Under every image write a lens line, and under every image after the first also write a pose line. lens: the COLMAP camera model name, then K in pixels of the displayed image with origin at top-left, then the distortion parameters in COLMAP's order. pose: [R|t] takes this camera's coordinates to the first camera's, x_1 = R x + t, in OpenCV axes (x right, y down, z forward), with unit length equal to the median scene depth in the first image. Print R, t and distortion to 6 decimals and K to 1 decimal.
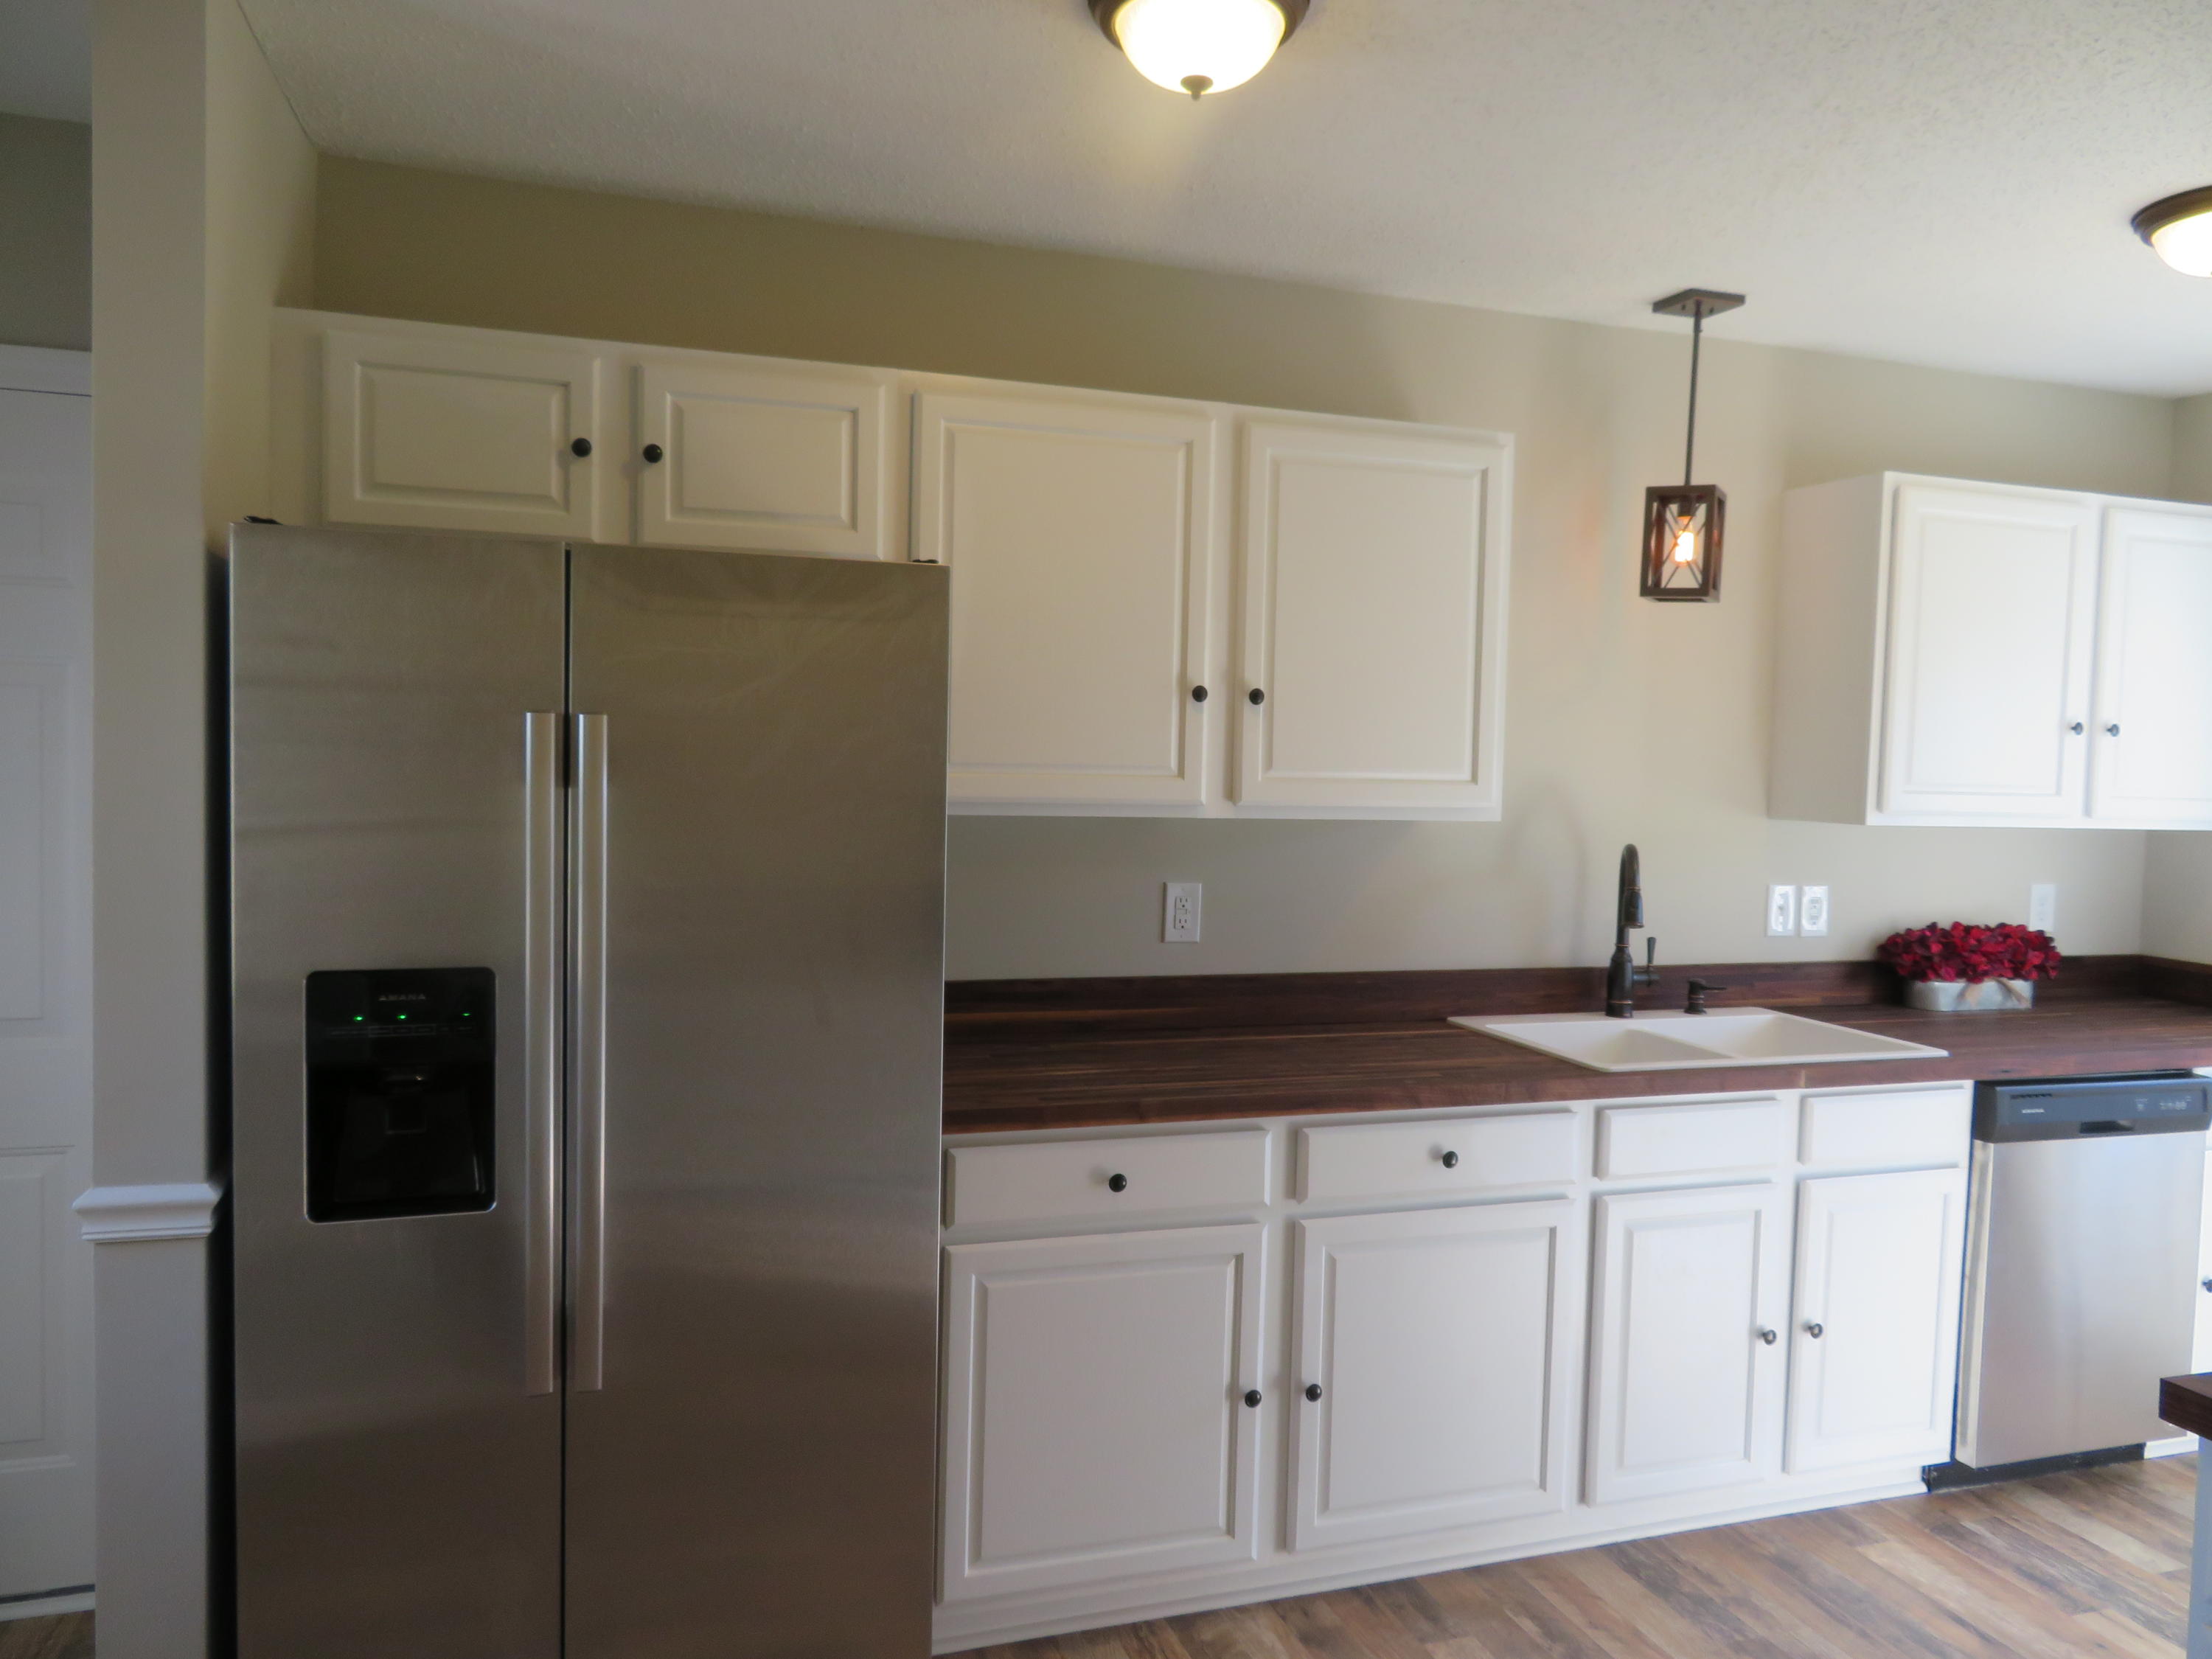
lens RADIAL K [[1575.2, 0, 1104.1], [0, 1575.2, 838.5], [0, 0, 1]] dist [-0.009522, 0.010039]
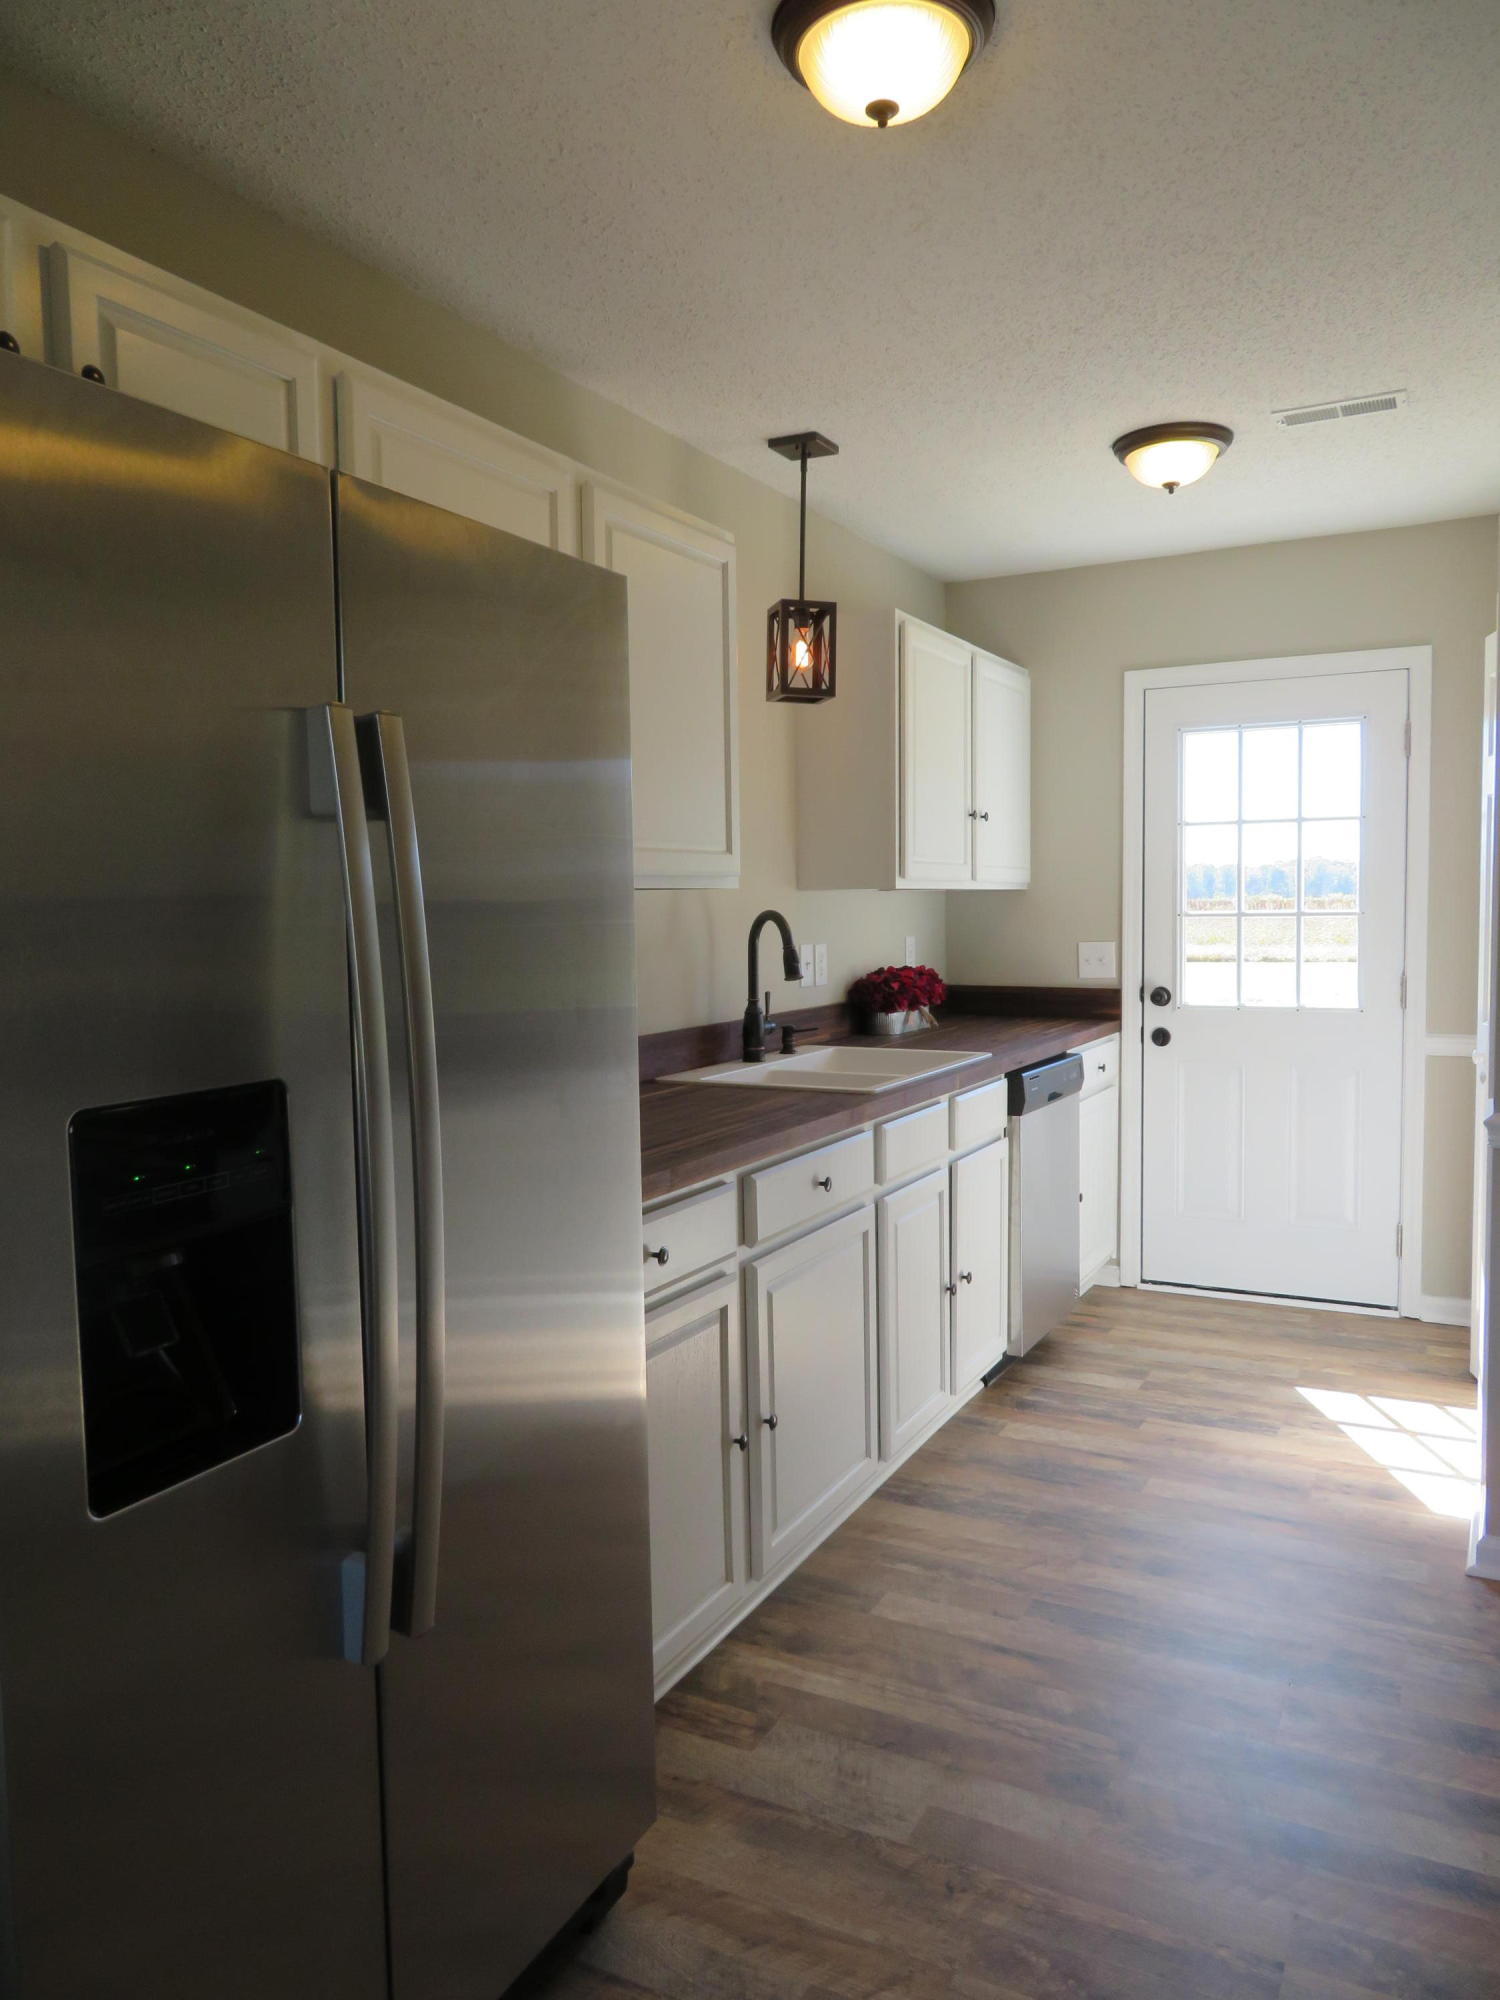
lens RADIAL K [[1424.2, 0, 754.4], [0, 1424.2, 1001.4], [0, 0, 1]] dist [-0.009522, 0.010039]
pose [[0.715729, -0.076955, 0.694126, -0.440517], [0.060557, 0.997005, 0.048093, 0.021325], [-0.695748, 0.007612, 0.718246, 0.274774]]
